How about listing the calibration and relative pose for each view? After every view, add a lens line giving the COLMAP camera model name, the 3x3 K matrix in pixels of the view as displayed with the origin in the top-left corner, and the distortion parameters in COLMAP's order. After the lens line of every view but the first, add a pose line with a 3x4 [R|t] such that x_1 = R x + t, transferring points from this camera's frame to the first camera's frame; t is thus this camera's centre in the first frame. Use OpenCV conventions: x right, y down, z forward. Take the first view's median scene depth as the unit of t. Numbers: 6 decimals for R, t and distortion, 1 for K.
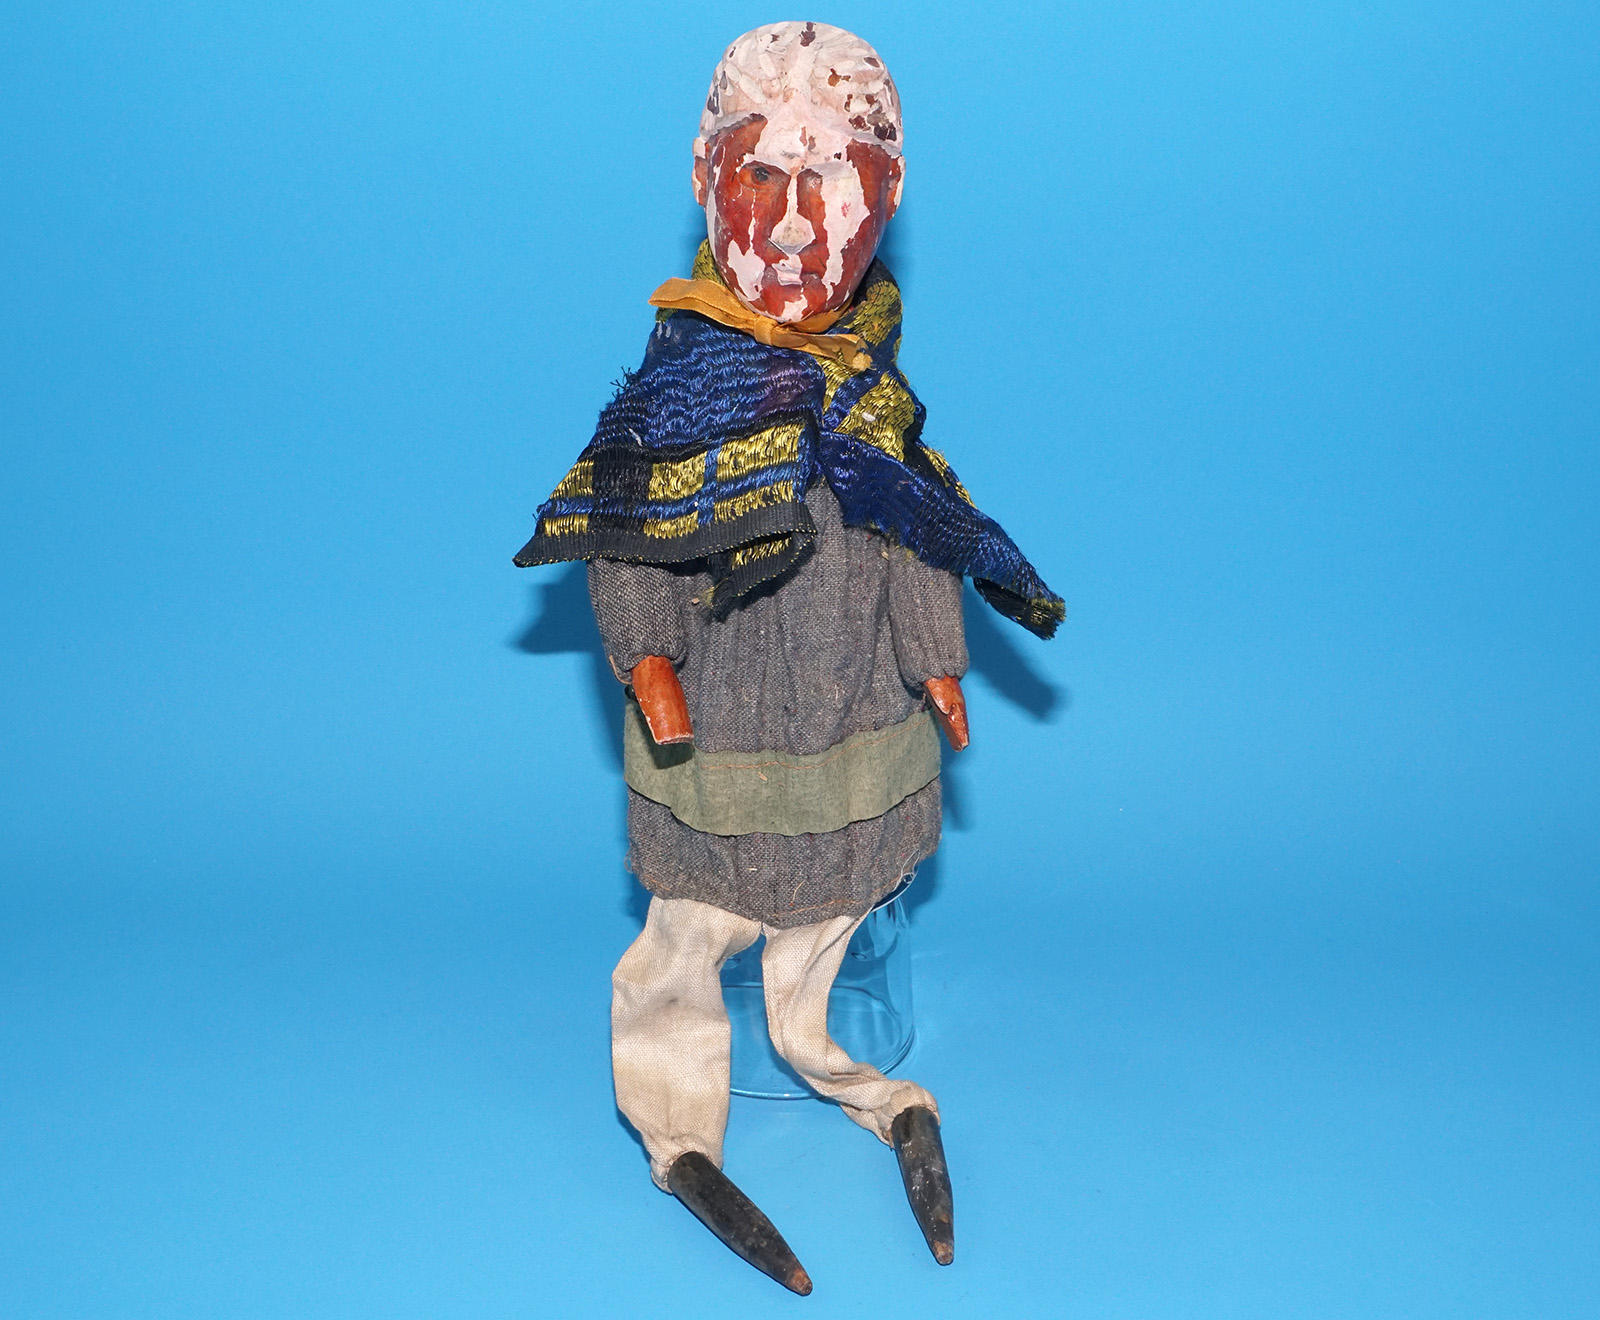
lens RADIAL K [[2388.9, 0, 800.0], [0, 2388.9, 660.0], [0, 0, 1]] dist [-0.045286, -0.026179]
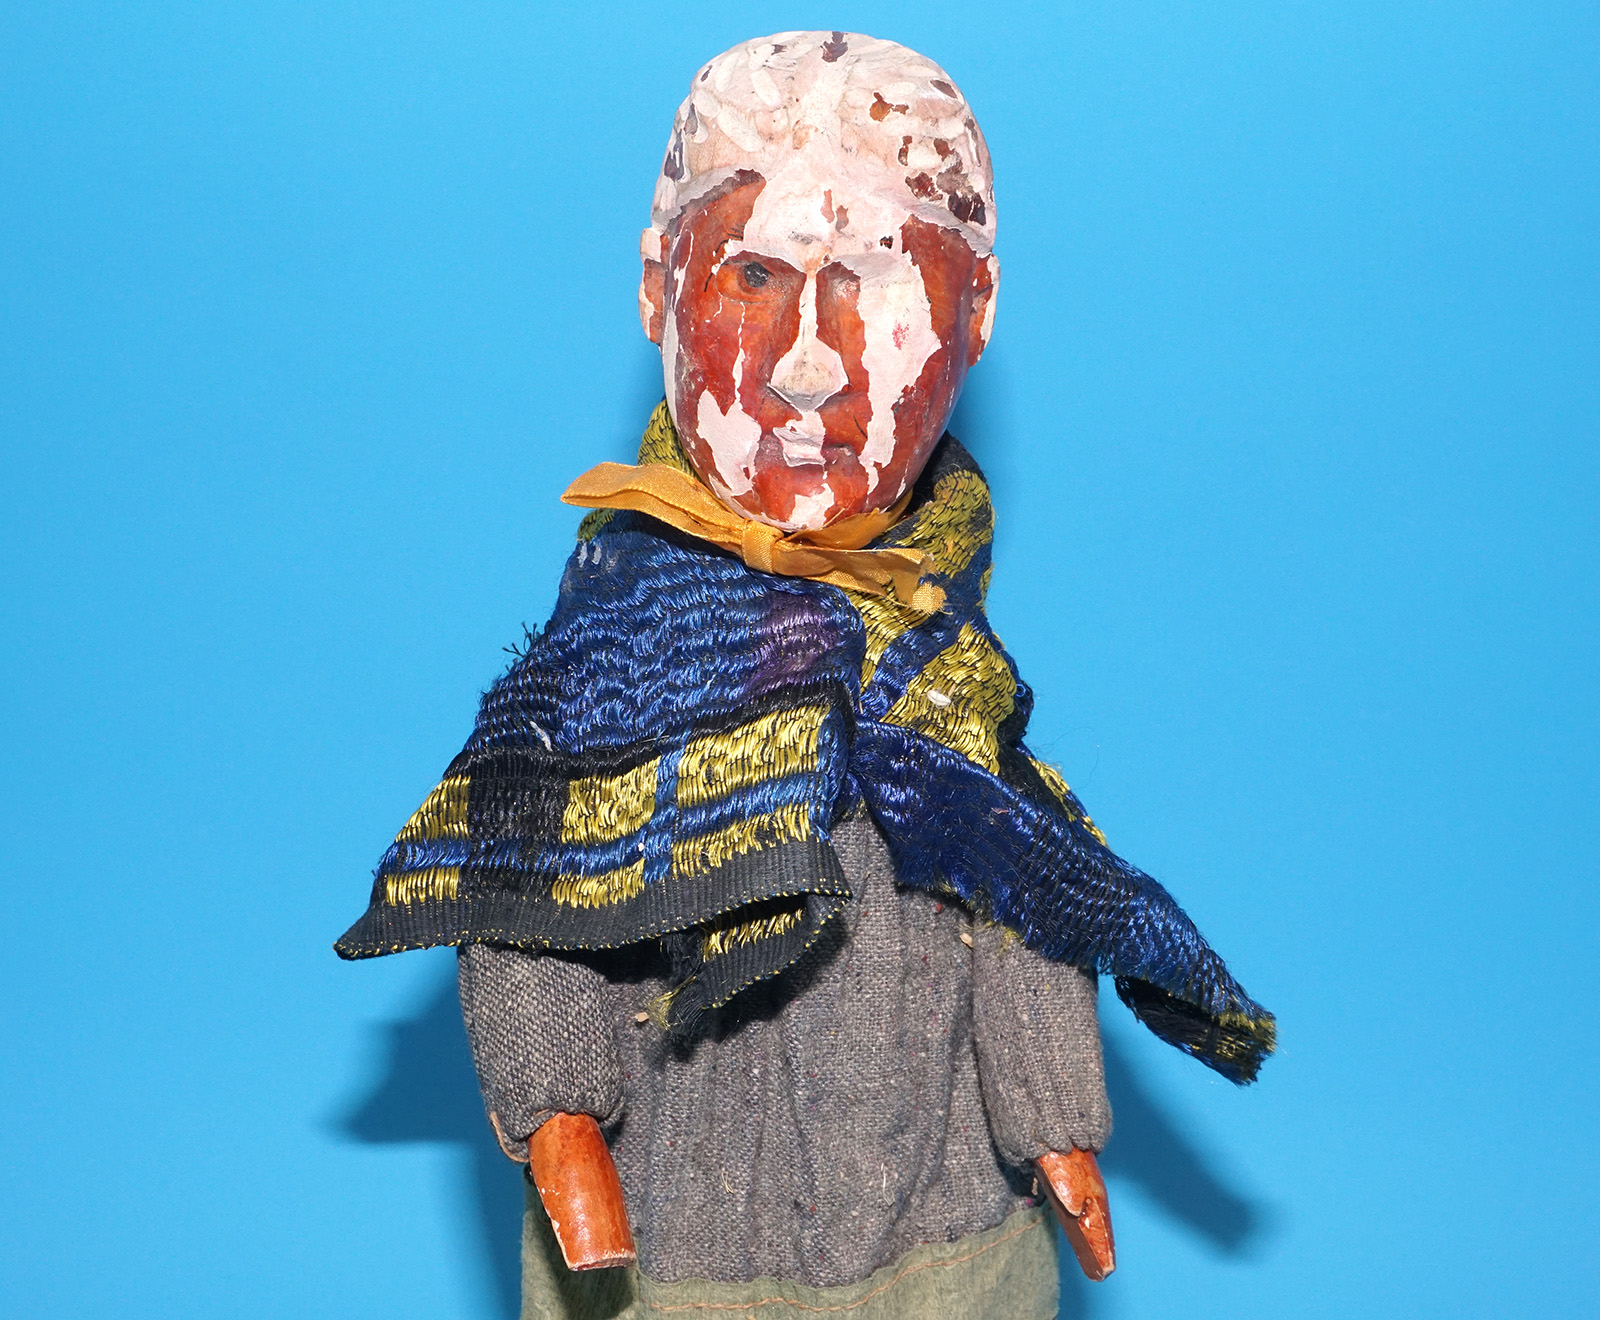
lens RADIAL K [[2900.8, 0, 797.0], [0, 2900.8, 627.8], [0, 0, 1]] dist [-0.015909, -0.005678]
pose [[0.999981, -0.000068, -0.006234, -0.001480], [-0.000940, 0.986857, -0.161594, -0.004350], [0.006164, 0.161597, 0.986838, 0.297606]]
